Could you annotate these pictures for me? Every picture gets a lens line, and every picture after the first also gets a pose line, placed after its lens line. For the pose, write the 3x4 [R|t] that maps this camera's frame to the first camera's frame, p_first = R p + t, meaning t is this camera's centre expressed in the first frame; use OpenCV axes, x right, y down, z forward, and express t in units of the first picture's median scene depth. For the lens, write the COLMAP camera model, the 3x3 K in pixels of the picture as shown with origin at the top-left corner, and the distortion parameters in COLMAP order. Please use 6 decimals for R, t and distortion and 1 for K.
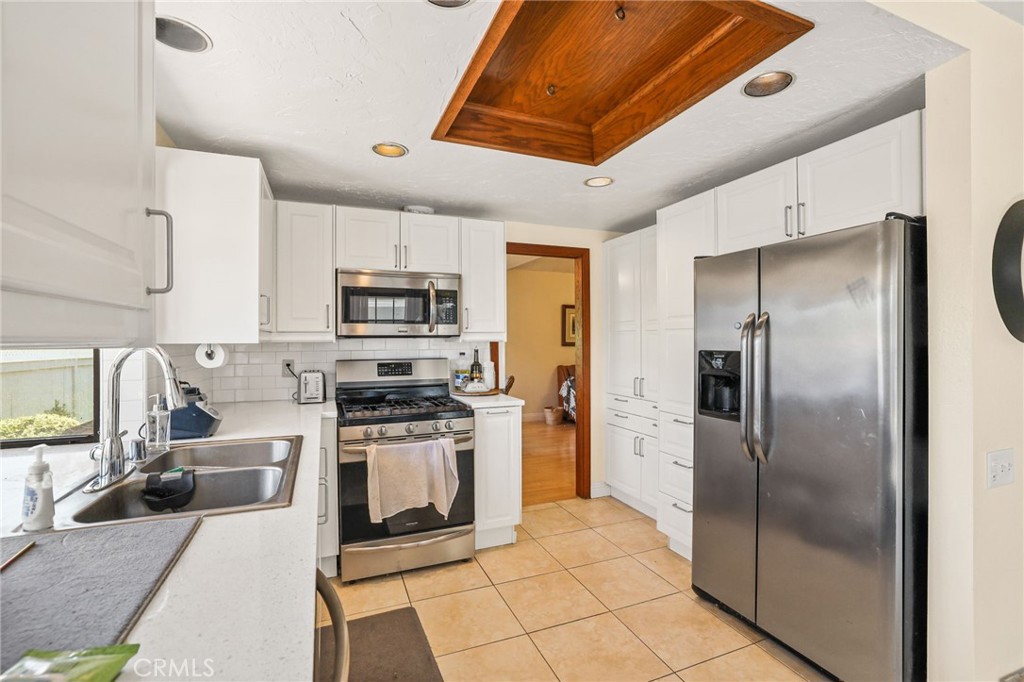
lens RADIAL K [[457.6, 0, 512.0], [0, 457.6, 341.0], [0, 0, 1]] dist [-0.001722, 0.000336]
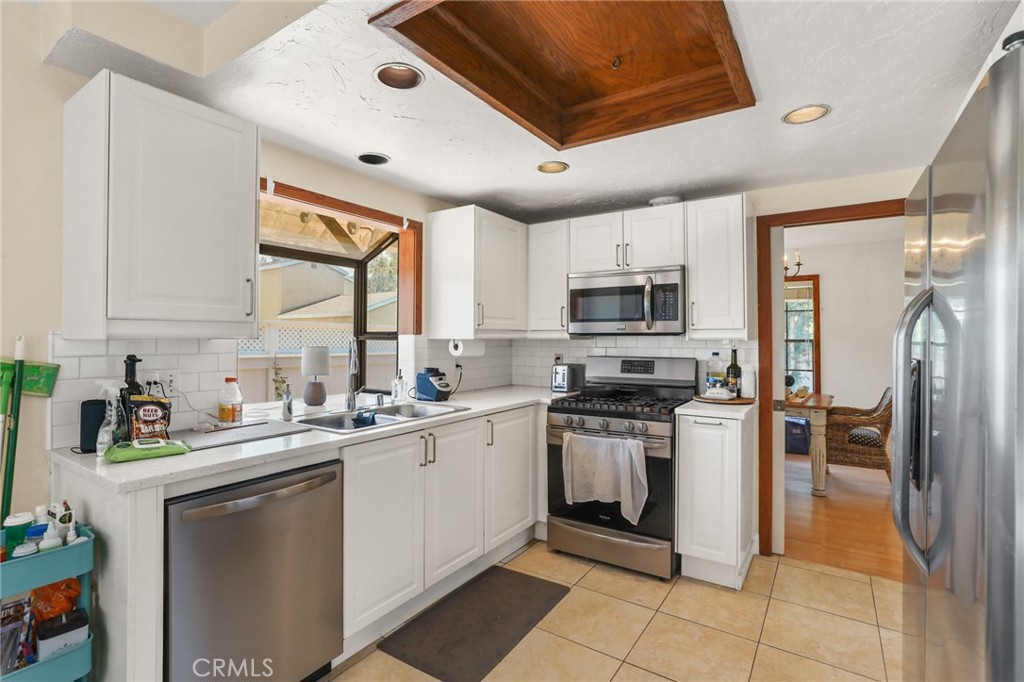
lens RADIAL K [[484.4, 0, 514.1], [0, 484.4, 334.9], [0, 0, 1]] dist [0.021329, 0.000304]
pose [[0.586523, 0.001044, -0.809932, 0.510136], [-0.006815, 0.999970, -0.003647, -0.002699], [0.809904, 0.007659, 0.586513, 0.184030]]
